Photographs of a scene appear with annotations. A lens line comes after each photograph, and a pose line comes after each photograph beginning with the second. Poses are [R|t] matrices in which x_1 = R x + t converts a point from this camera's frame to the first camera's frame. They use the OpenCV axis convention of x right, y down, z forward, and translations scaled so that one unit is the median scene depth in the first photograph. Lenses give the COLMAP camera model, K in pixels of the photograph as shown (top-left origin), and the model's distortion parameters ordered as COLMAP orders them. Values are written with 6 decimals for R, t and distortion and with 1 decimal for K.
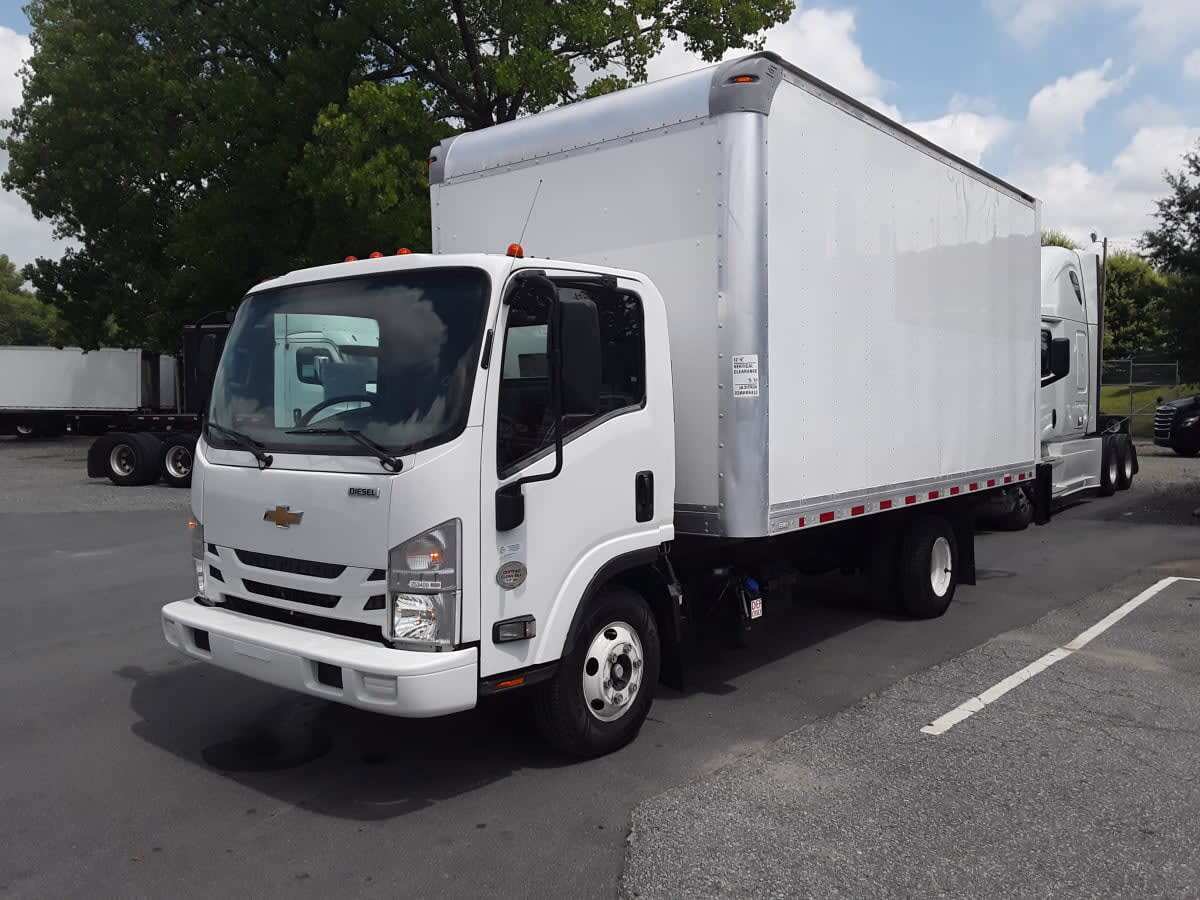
lens RADIAL K [[968.2, 0, 609.9], [0, 968.2, 444.0], [0, 0, 1]] dist [0.032394, 0.000564]
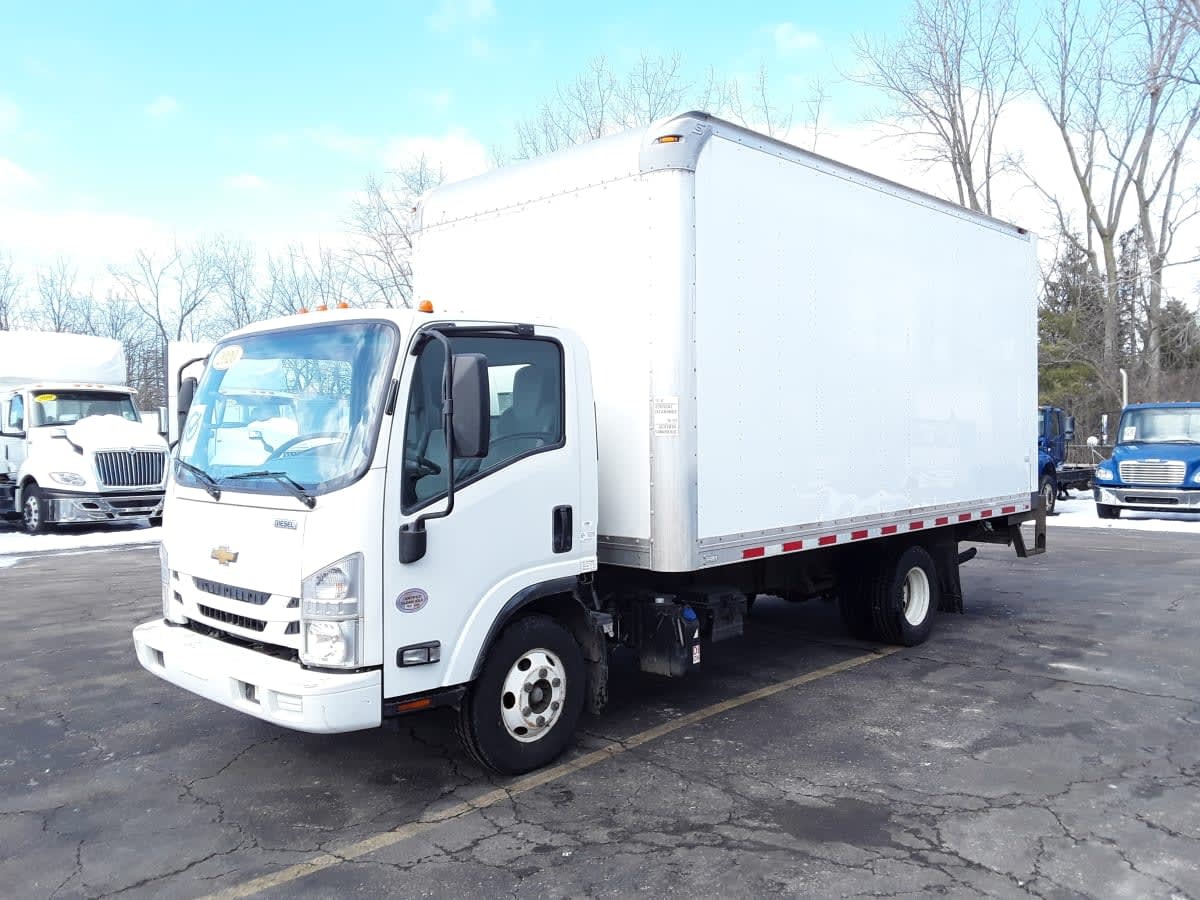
lens RADIAL K [[968.2, 0, 617.5], [0, 968.2, 431.9], [0, 0, 1]] dist [0.032394, 0.000564]
pose [[0.996631, -0.002355, -0.081979, 0.207584], [-0.000142, 0.999537, -0.030441, -0.023763], [0.082013, 0.030351, 0.996169, -0.070749]]
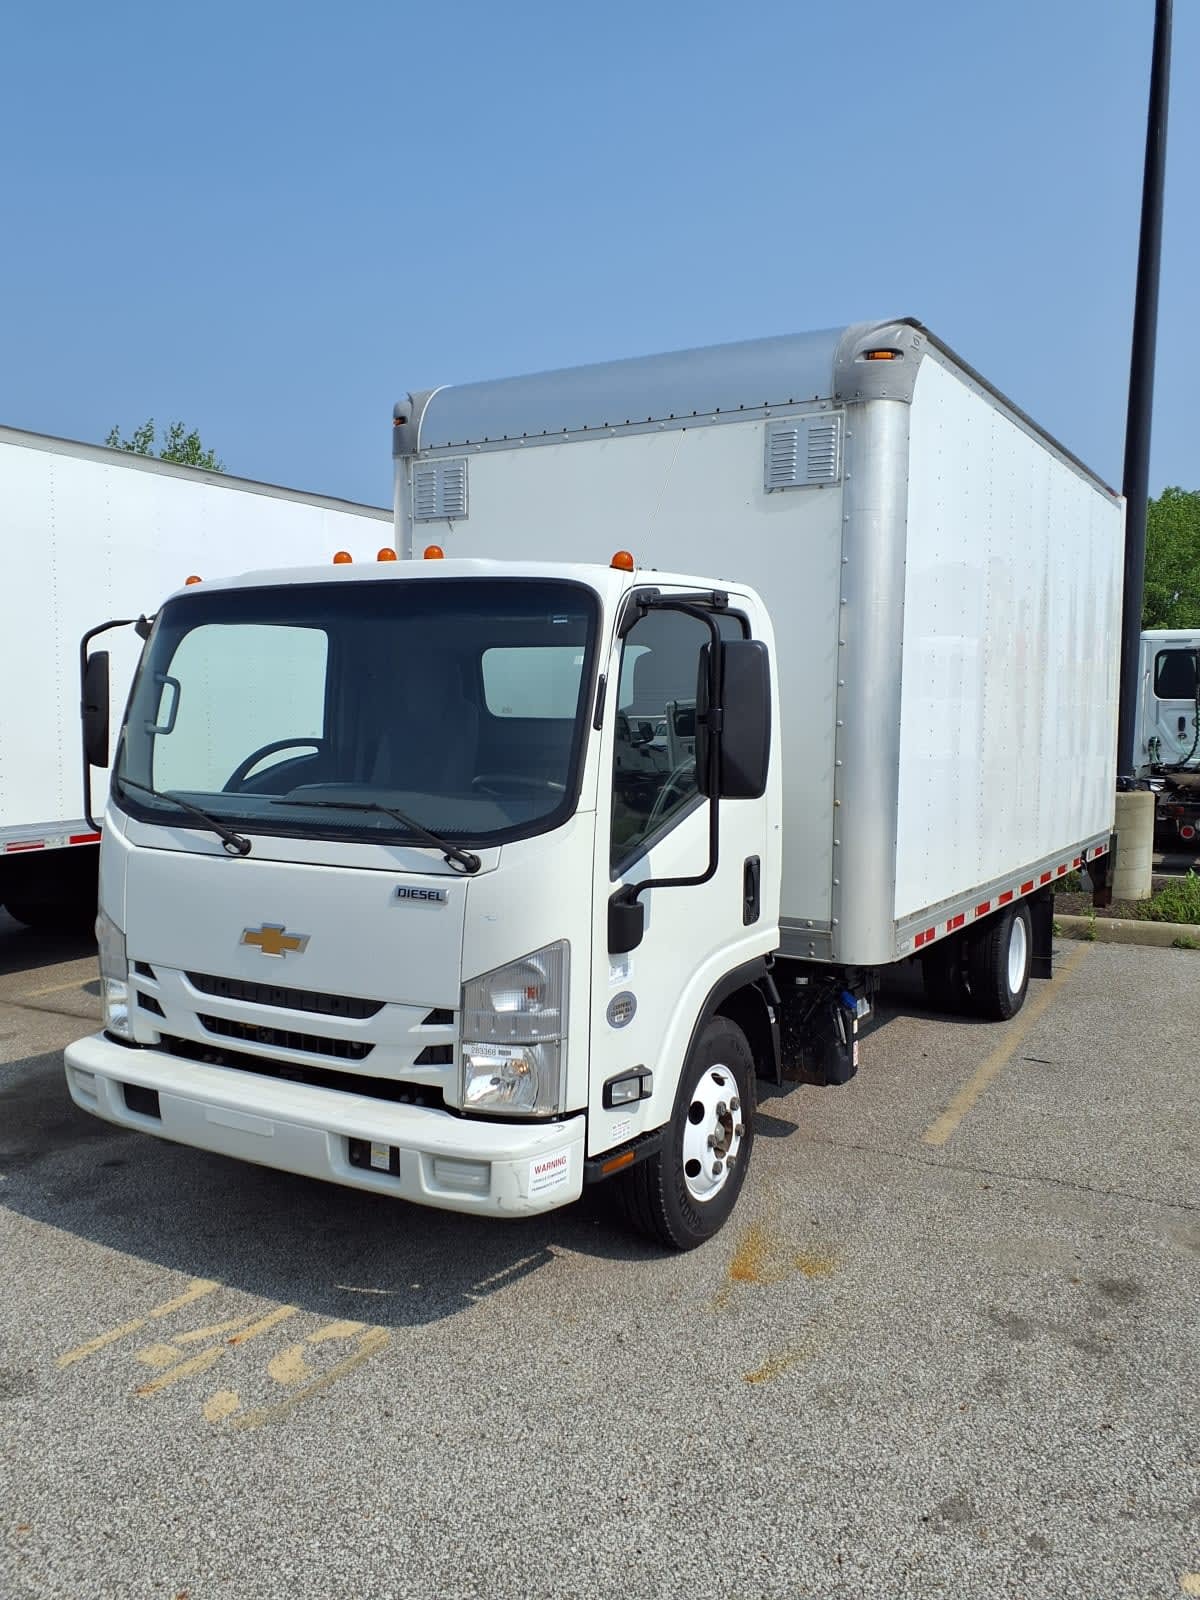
lens RADIAL K [[1291.0, 0, 572.3], [0, 1291.0, 779.8], [0, 0, 1]] dist [0.032394, 0.000564]
pose [[0.992439, 0.005189, 0.122633, -0.251288], [-0.007713, 0.999768, 0.020114, -0.055940], [-0.122500, -0.020908, 0.992248, 0.050131]]
